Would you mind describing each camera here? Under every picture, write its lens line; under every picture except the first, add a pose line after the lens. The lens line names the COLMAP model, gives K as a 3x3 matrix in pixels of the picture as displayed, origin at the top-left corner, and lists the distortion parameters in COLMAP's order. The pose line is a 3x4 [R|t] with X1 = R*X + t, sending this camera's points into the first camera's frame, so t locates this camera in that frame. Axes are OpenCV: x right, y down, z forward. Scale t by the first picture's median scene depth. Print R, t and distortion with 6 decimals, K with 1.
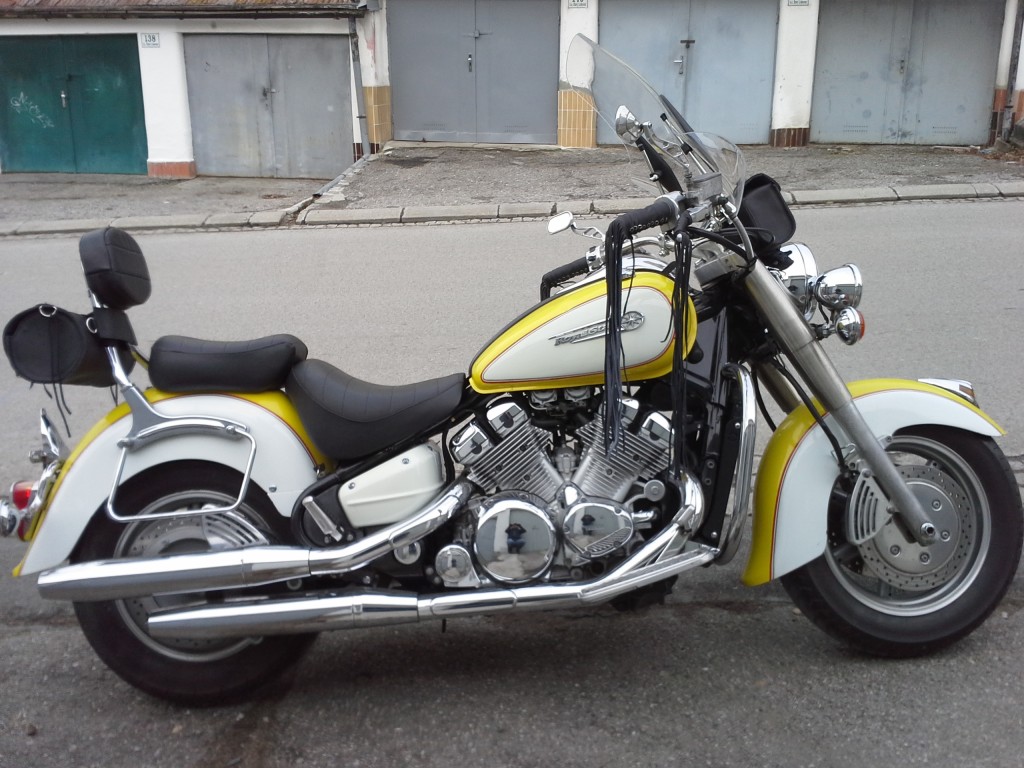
lens RADIAL K [[996.0, 0, 512.0], [0, 996.0, 384.0], [0, 0, 1]] dist [0.039767, -0.002795]
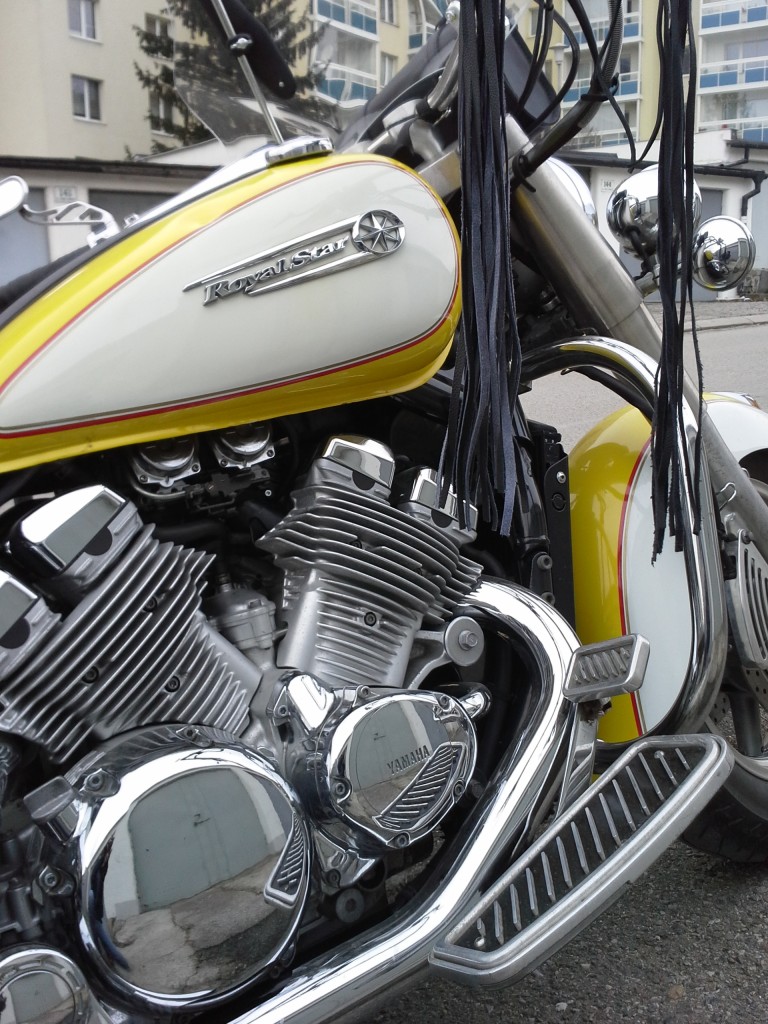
lens RADIAL K [[996.0, 0, 384.0], [0, 996.0, 512.0], [0, 0, 1]] dist [0.039767, -0.002795]
pose [[0.783858, -0.112208, 0.610718, -0.139567], [0.217753, 0.970750, -0.101130, 0.087206], [-0.581507, 0.212257, 0.785364, 0.659127]]
